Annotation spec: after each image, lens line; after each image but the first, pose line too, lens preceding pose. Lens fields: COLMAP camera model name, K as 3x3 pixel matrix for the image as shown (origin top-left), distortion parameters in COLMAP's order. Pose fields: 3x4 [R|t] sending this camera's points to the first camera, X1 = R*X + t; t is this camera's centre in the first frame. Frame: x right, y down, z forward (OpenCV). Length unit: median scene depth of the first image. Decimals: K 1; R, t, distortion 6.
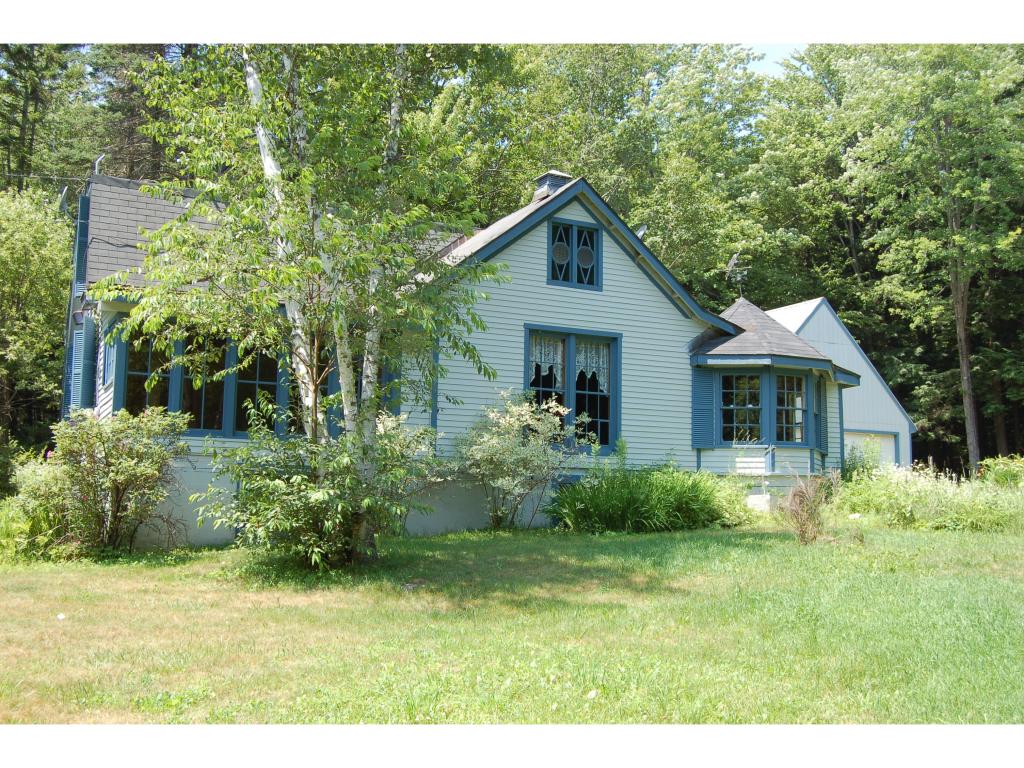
lens RADIAL K [[1077.9, 0, 511.9], [0, 1077.9, 383.1], [0, 0, 1]] dist [-0.011597, 0.000000]
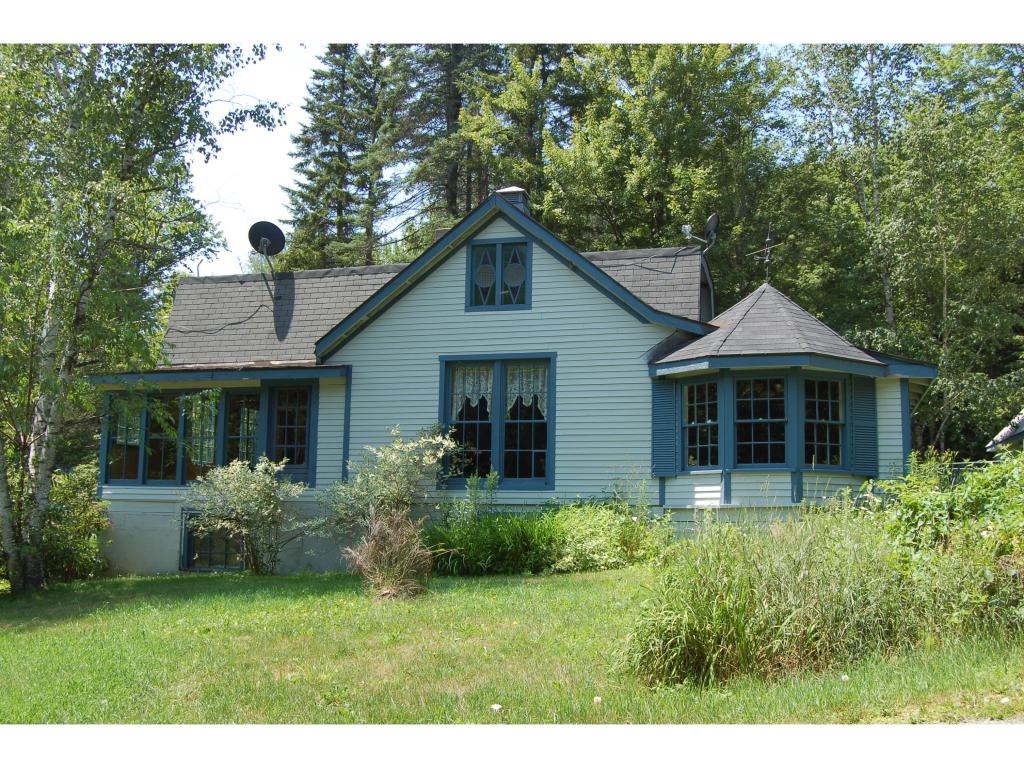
lens RADIAL K [[1077.9, 0, 512.1], [0, 1077.9, 385.4], [0, 0, 1]] dist [-0.011597, 0.000000]
pose [[0.730400, -0.095627, -0.676292, 0.681355], [0.075131, 0.995391, -0.059606, 0.032059], [0.678874, -0.007275, 0.734218, 0.319442]]
